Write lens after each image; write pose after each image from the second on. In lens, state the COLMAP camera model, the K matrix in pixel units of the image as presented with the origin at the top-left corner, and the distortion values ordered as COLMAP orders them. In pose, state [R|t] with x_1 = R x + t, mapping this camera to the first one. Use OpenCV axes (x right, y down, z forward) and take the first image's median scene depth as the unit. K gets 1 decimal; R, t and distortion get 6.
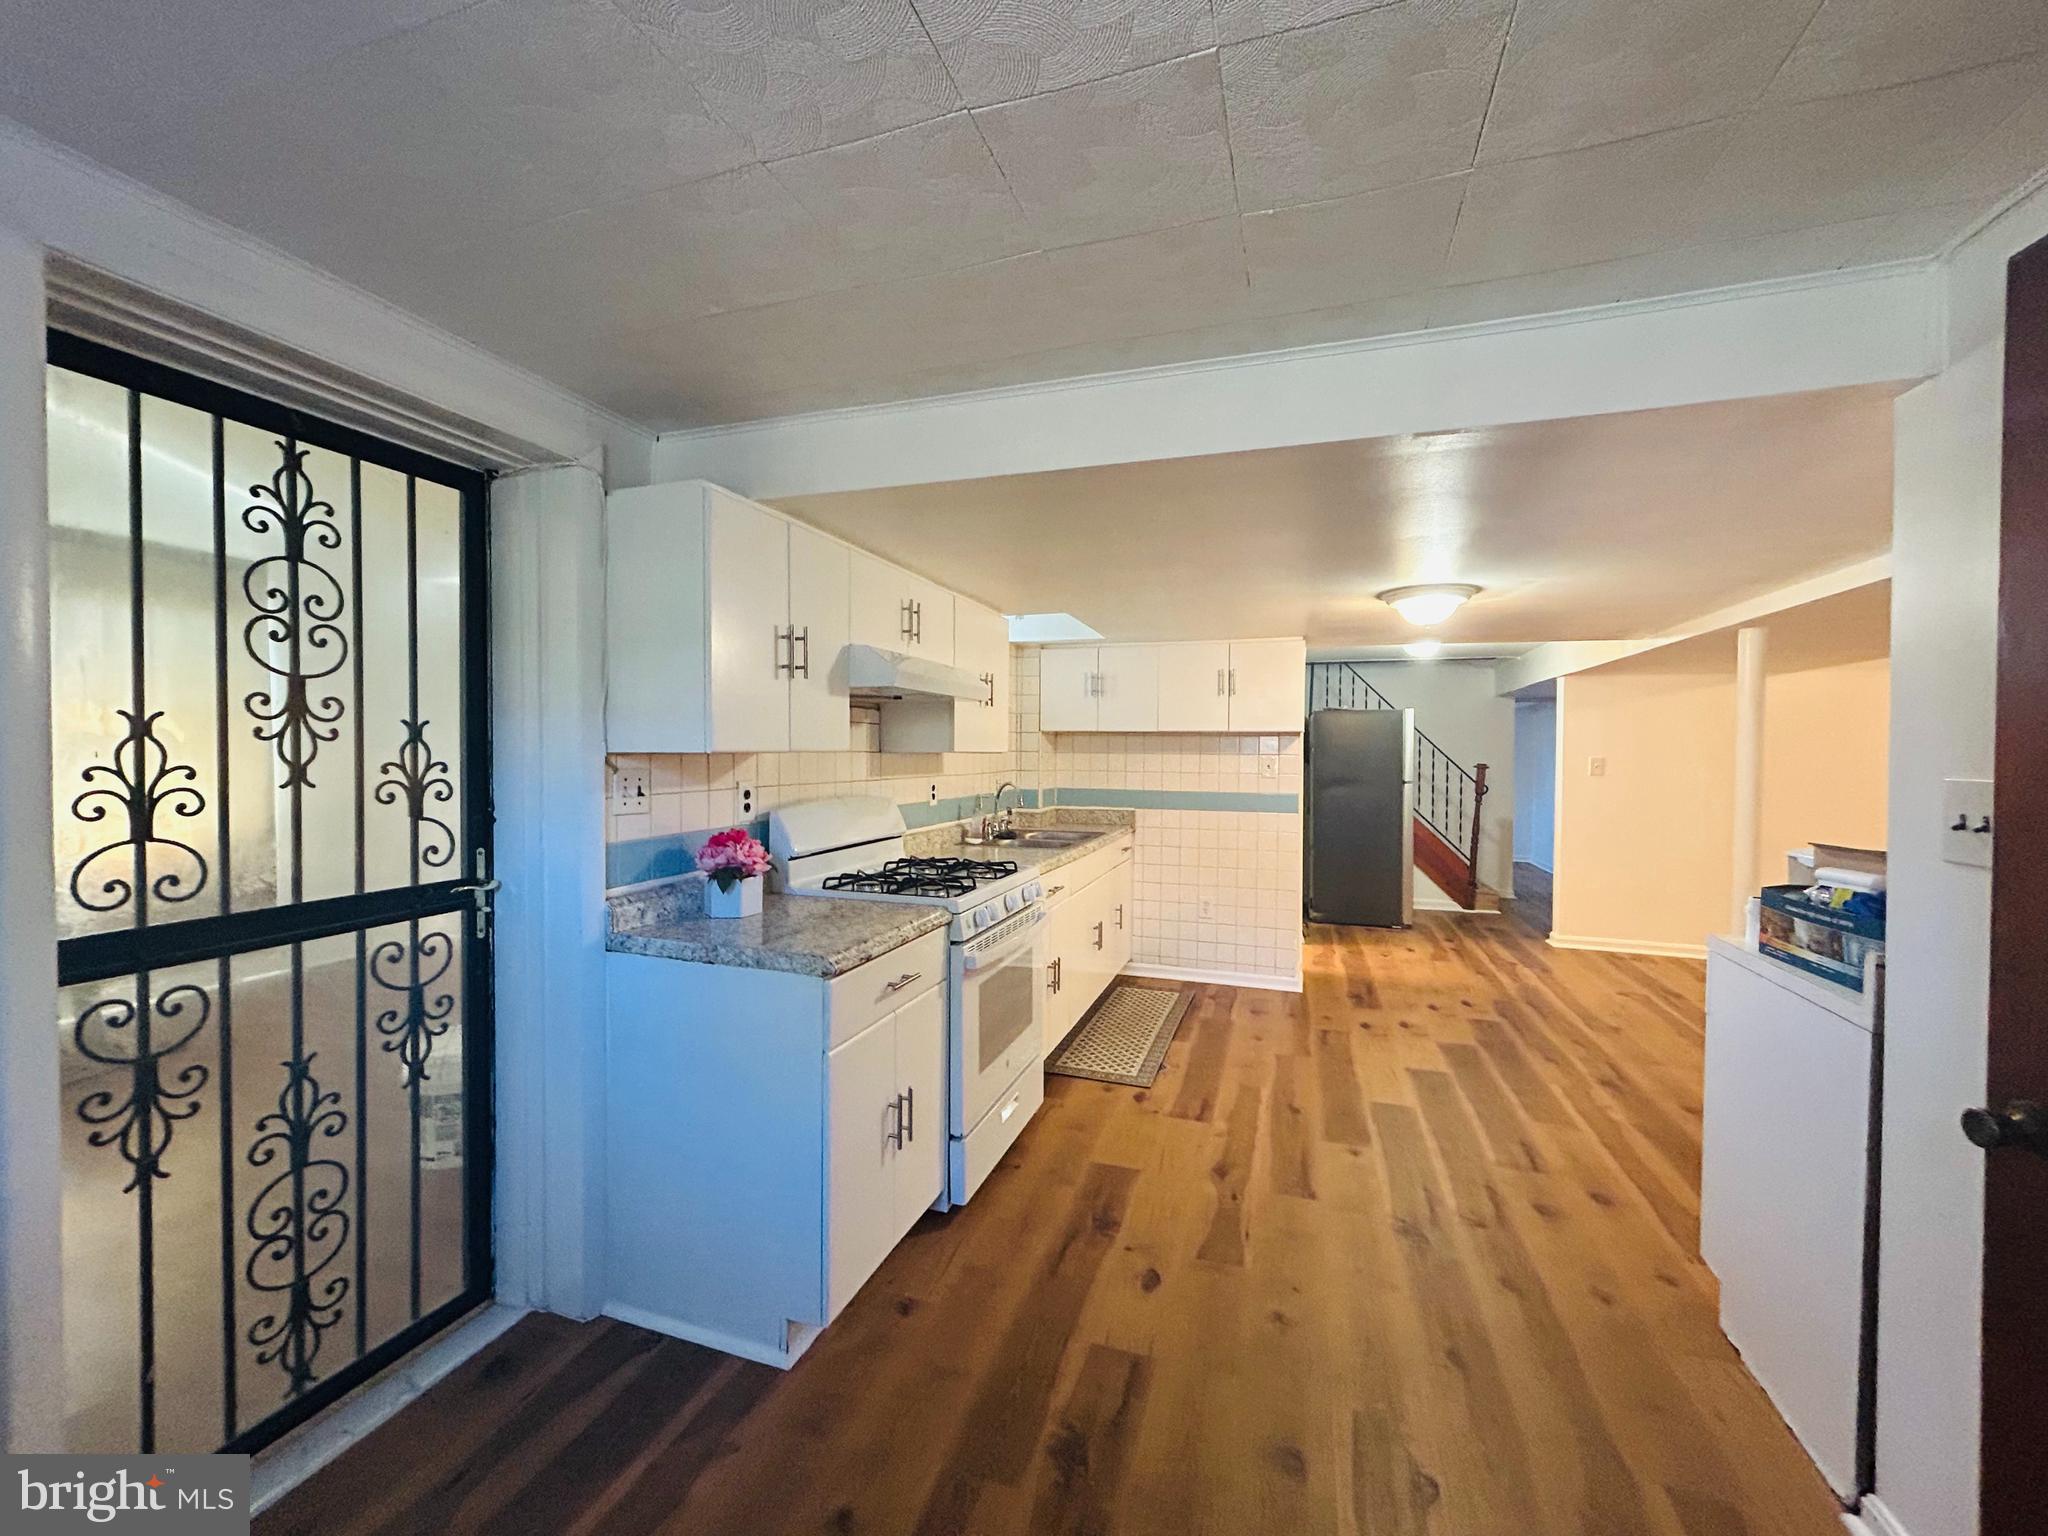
lens RADIAL K [[824.6, 0, 1025.2], [0, 824.6, 765.1], [0, 0, 1]] dist [-0.000207, -0.000120]
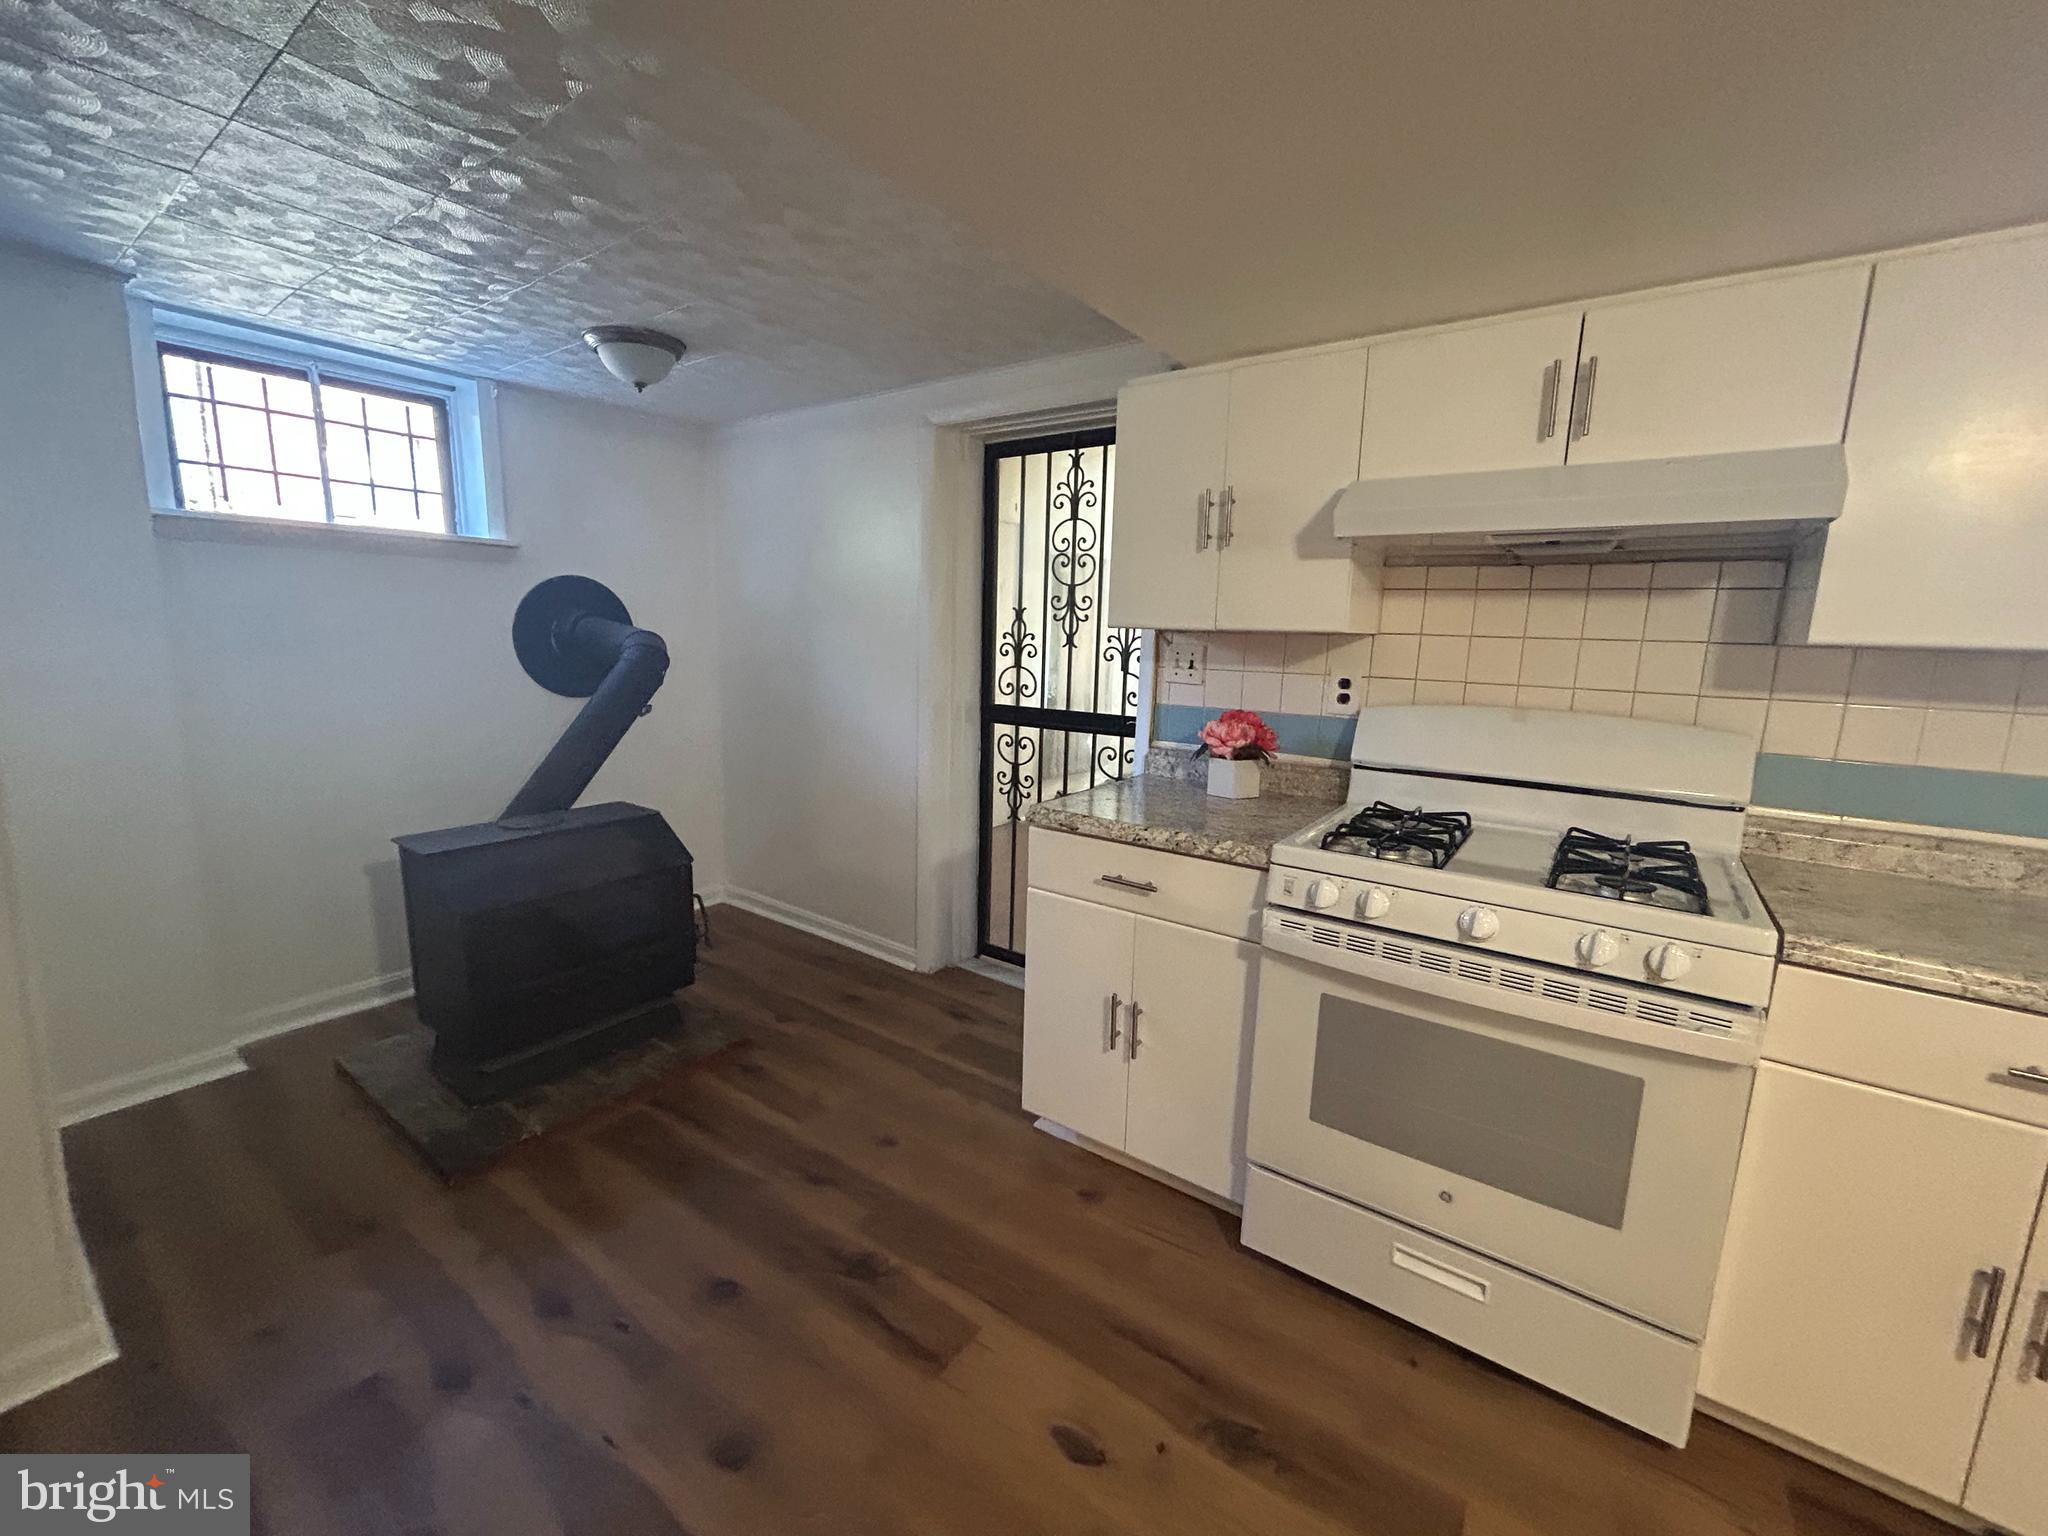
lens RADIAL K [[825.3, 0, 1024.0], [0, 825.3, 768.0], [0, 0, 1]] dist [0.000263, -0.000028]
pose [[-0.289495, 0.149529, -0.945428, 0.812896], [-0.042920, 0.984701, 0.168883, -0.012519], [0.956217, 0.089468, -0.278648, 1.267582]]
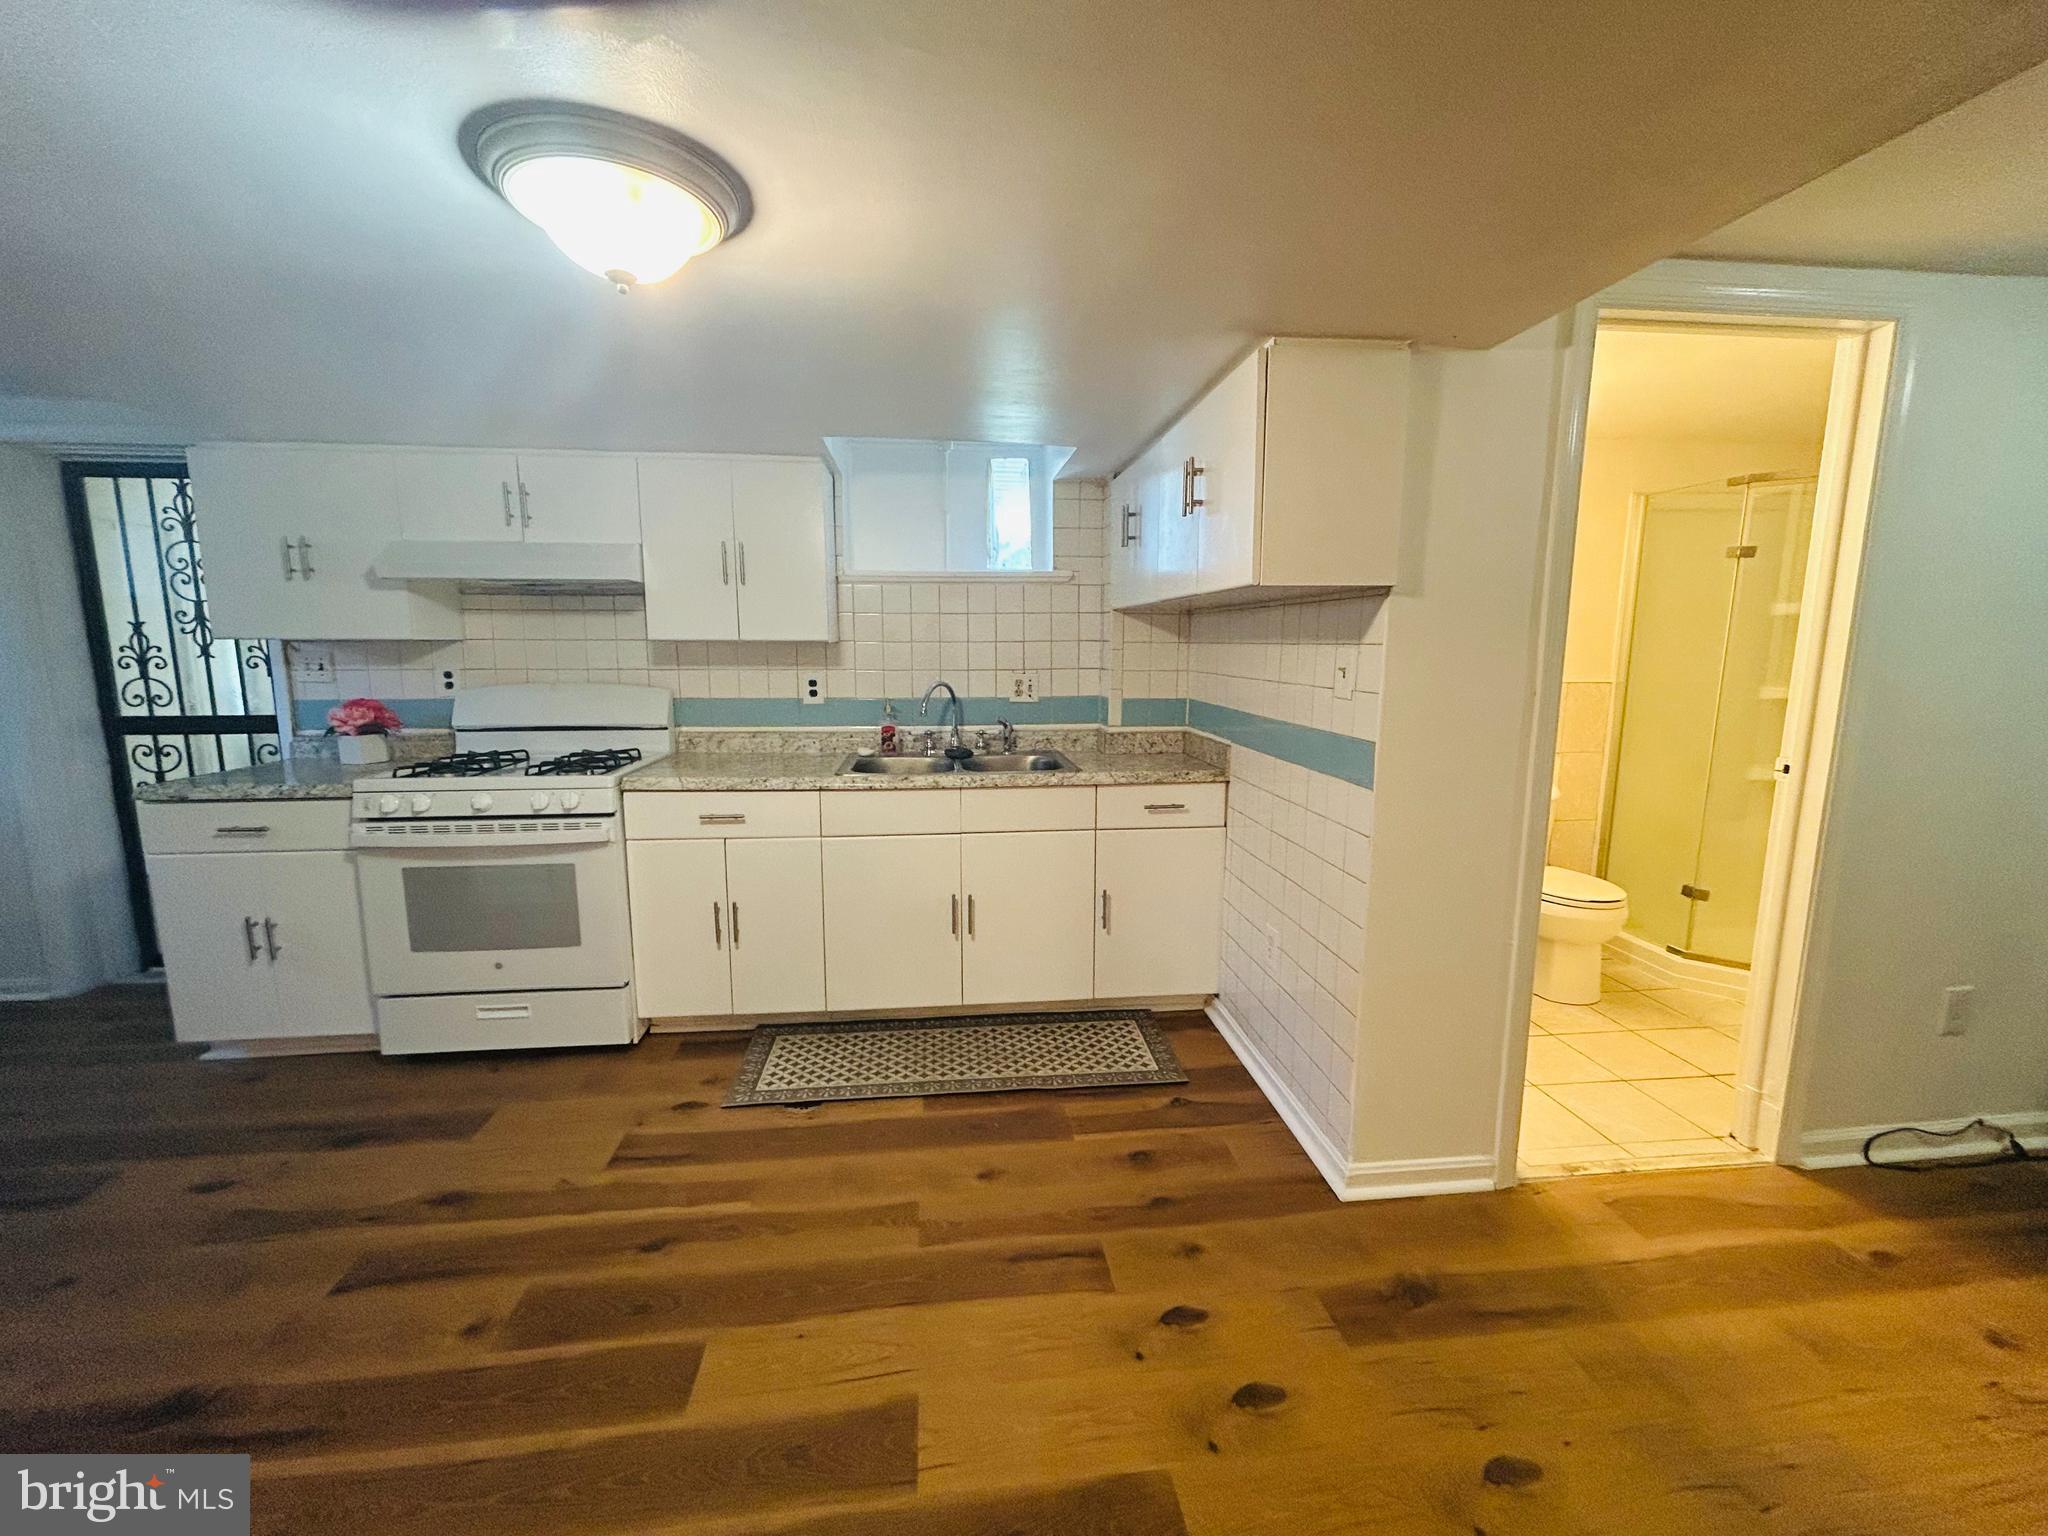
lens RADIAL K [[824.6, 0, 1025.2], [0, 824.6, 765.1], [0, 0, 1]] dist [-0.000207, -0.000120]
pose [[0.422567, 0.130672, -0.896862, 1.583518], [-0.016214, 0.990484, 0.136673, -0.018122], [0.906187, -0.043212, 0.420664, 1.721237]]
